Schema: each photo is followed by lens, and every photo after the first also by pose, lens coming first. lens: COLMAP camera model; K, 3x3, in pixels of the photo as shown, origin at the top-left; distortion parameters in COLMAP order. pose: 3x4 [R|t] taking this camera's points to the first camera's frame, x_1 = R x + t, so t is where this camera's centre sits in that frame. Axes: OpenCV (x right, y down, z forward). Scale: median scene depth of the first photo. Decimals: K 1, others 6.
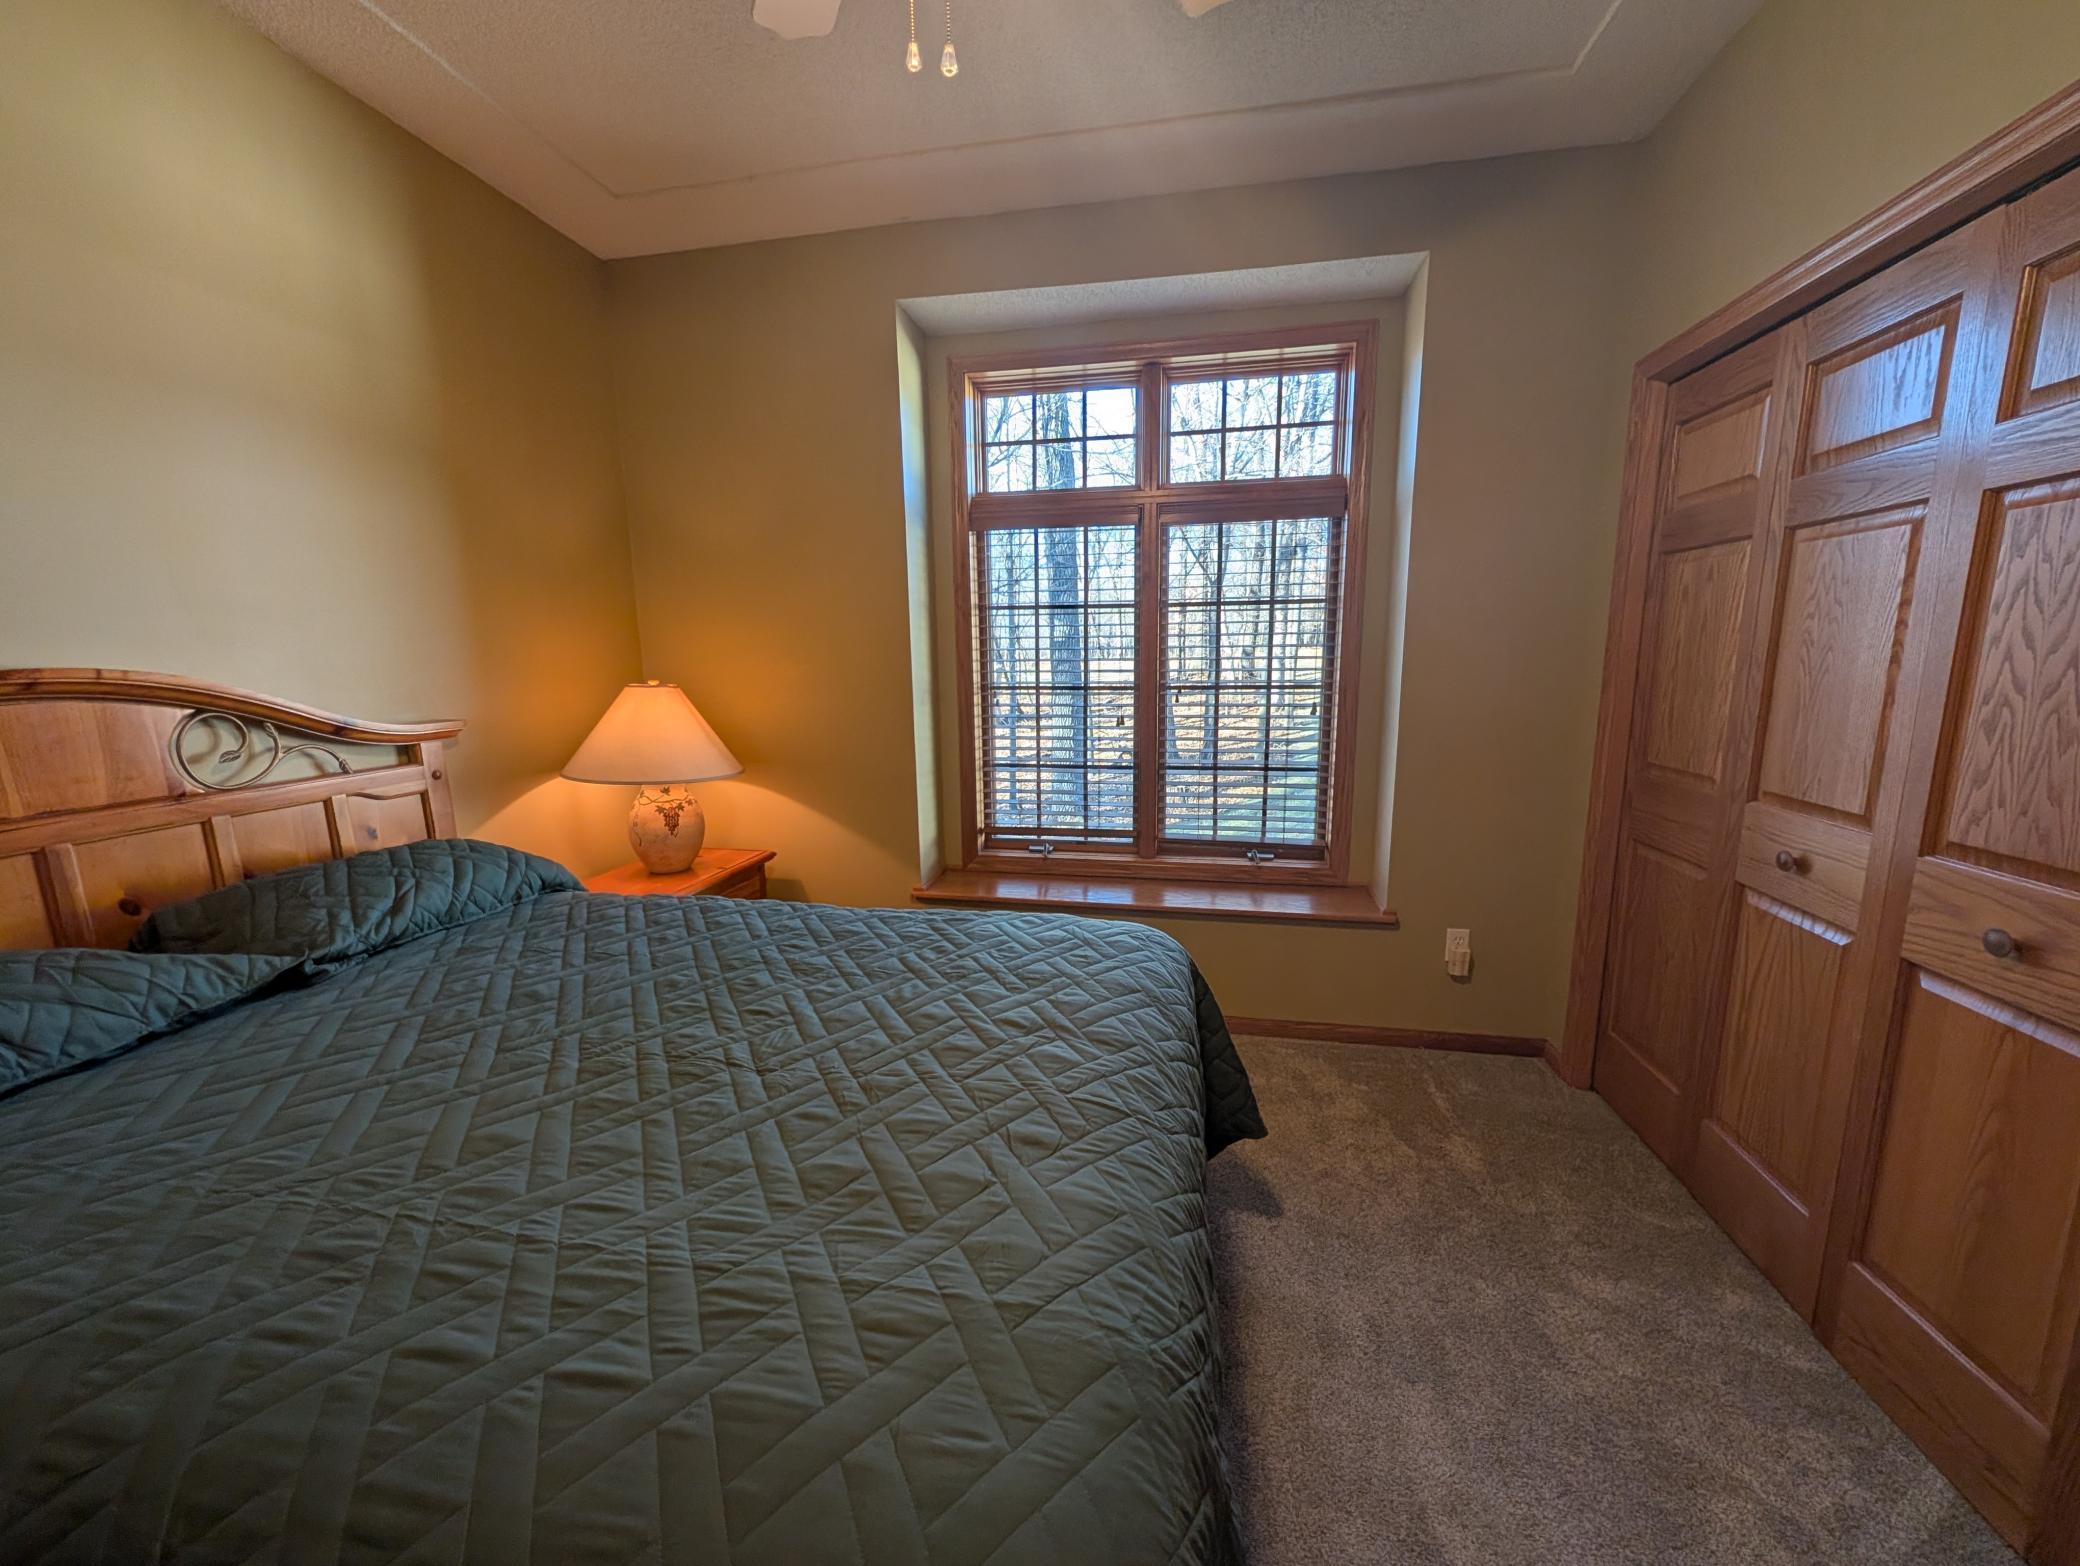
lens RADIAL K [[821.8, 0, 1035.2], [0, 821.8, 787.4], [0, 0, 1]] dist [-0.000099, -0.000041]
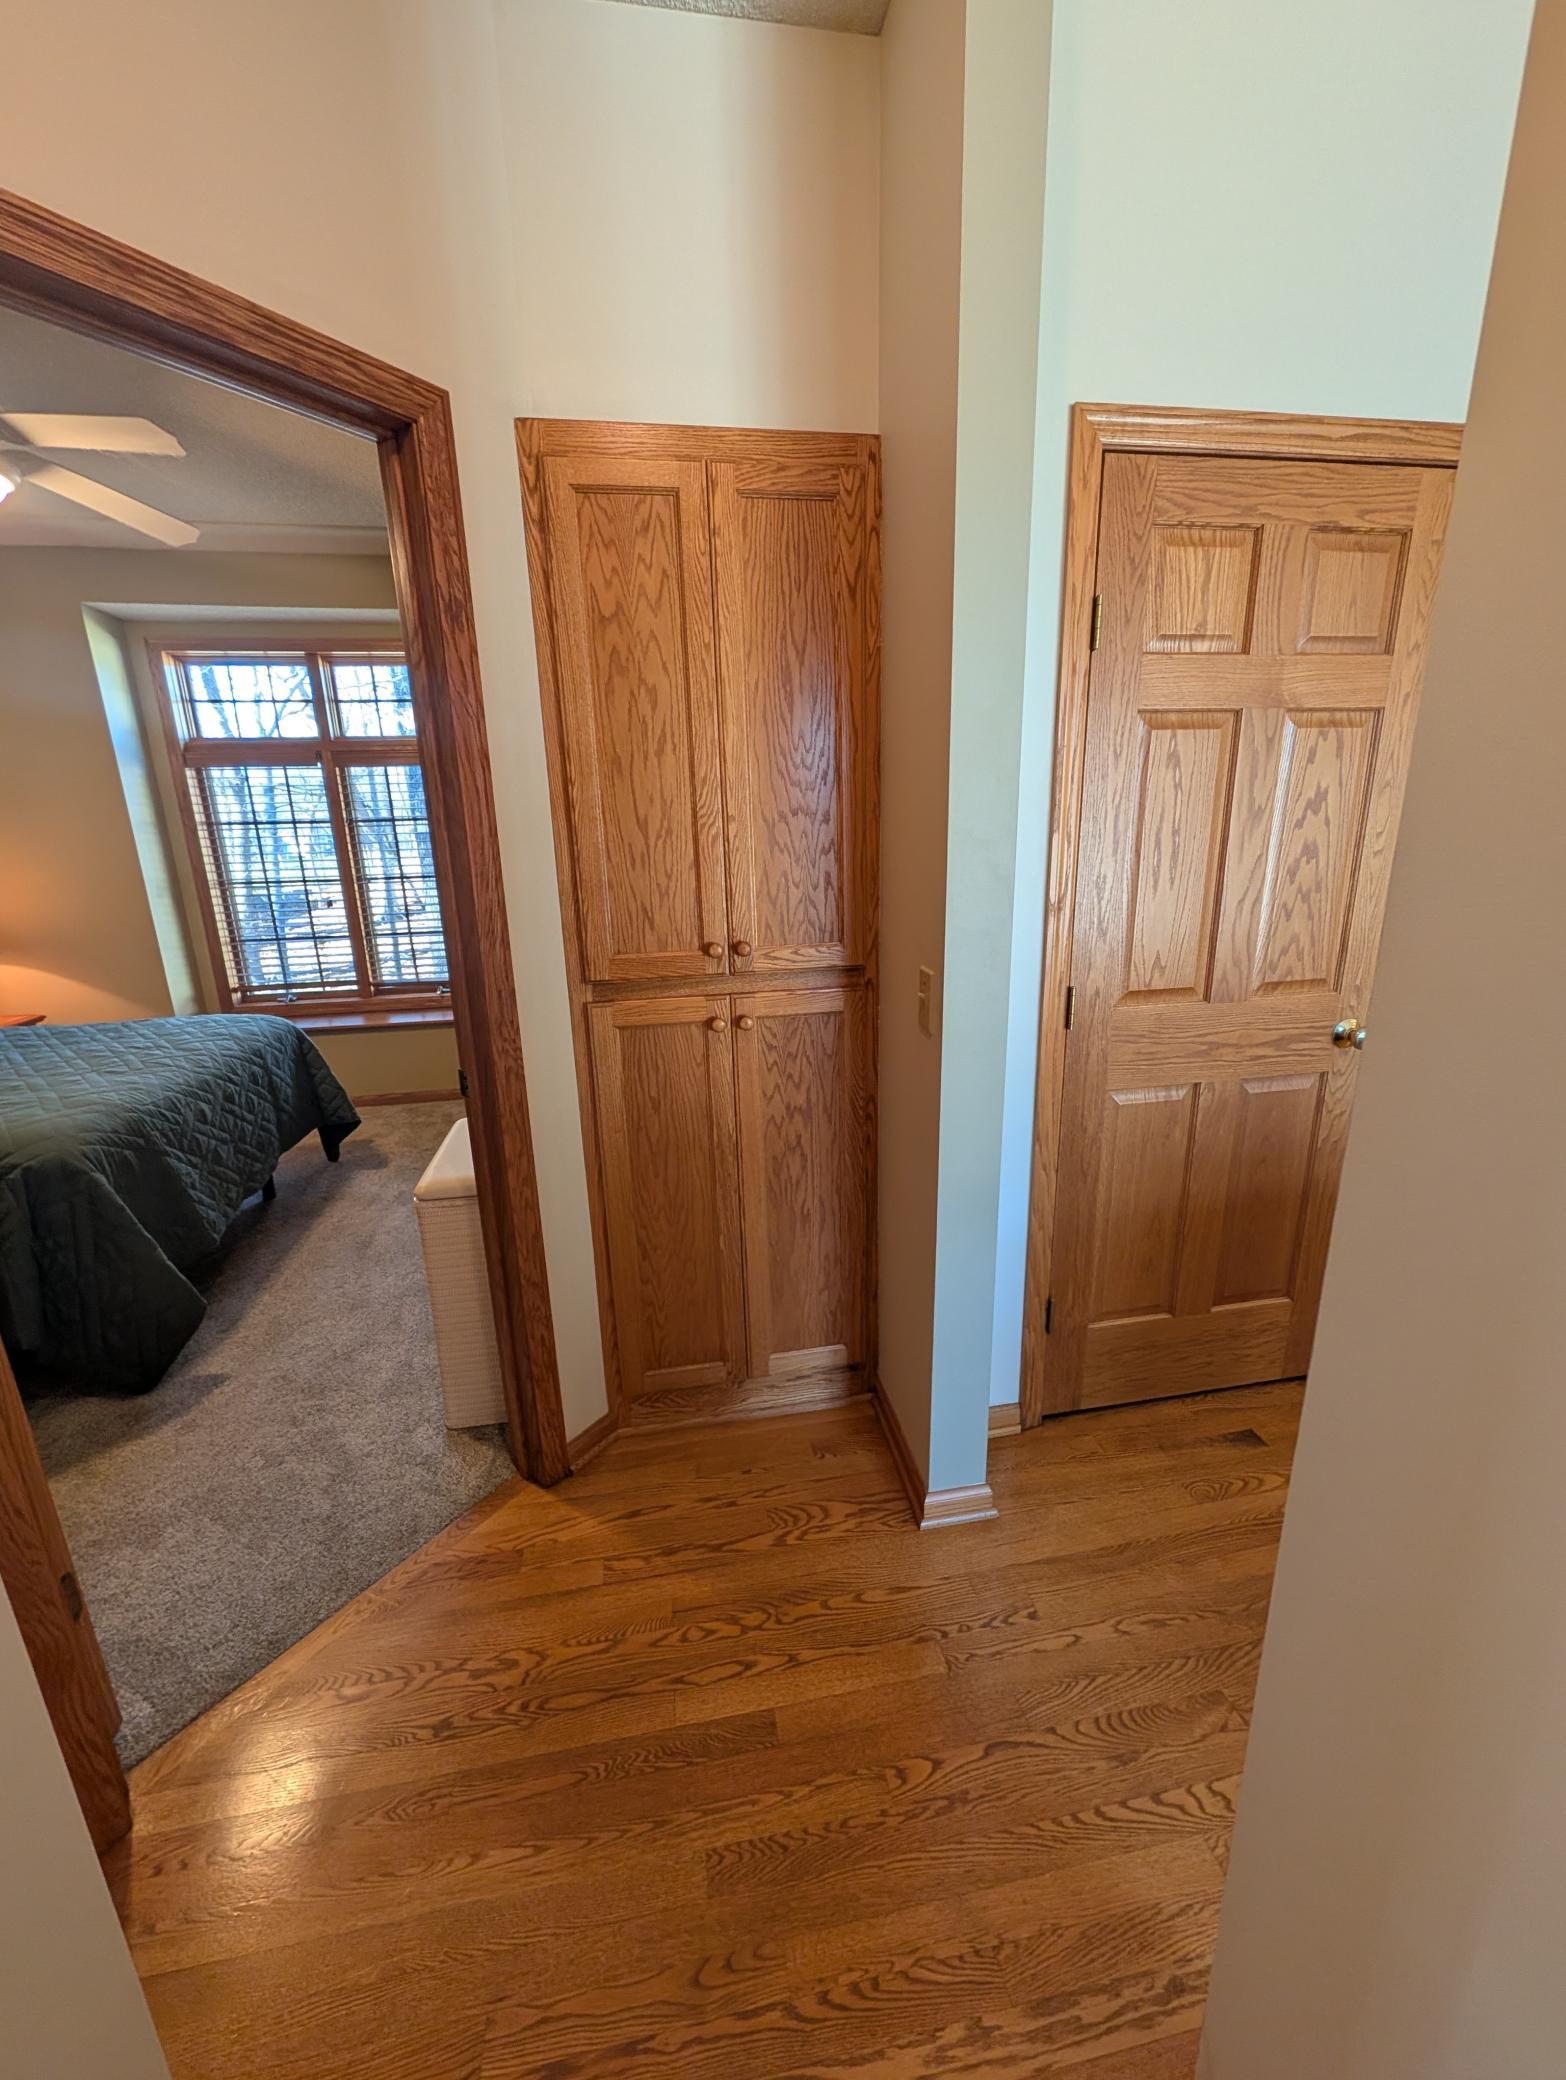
lens RADIAL K [[805.0, 0, 783.0], [0, 805.0, 1040.0], [0, 0, 1]] dist [0.001255, -0.000147]
pose [[0.939211, -0.104265, 0.327127, 0.361760], [0.085666, 0.993805, 0.070801, 0.125755], [-0.332482, -0.038474, 0.942324, -0.598012]]
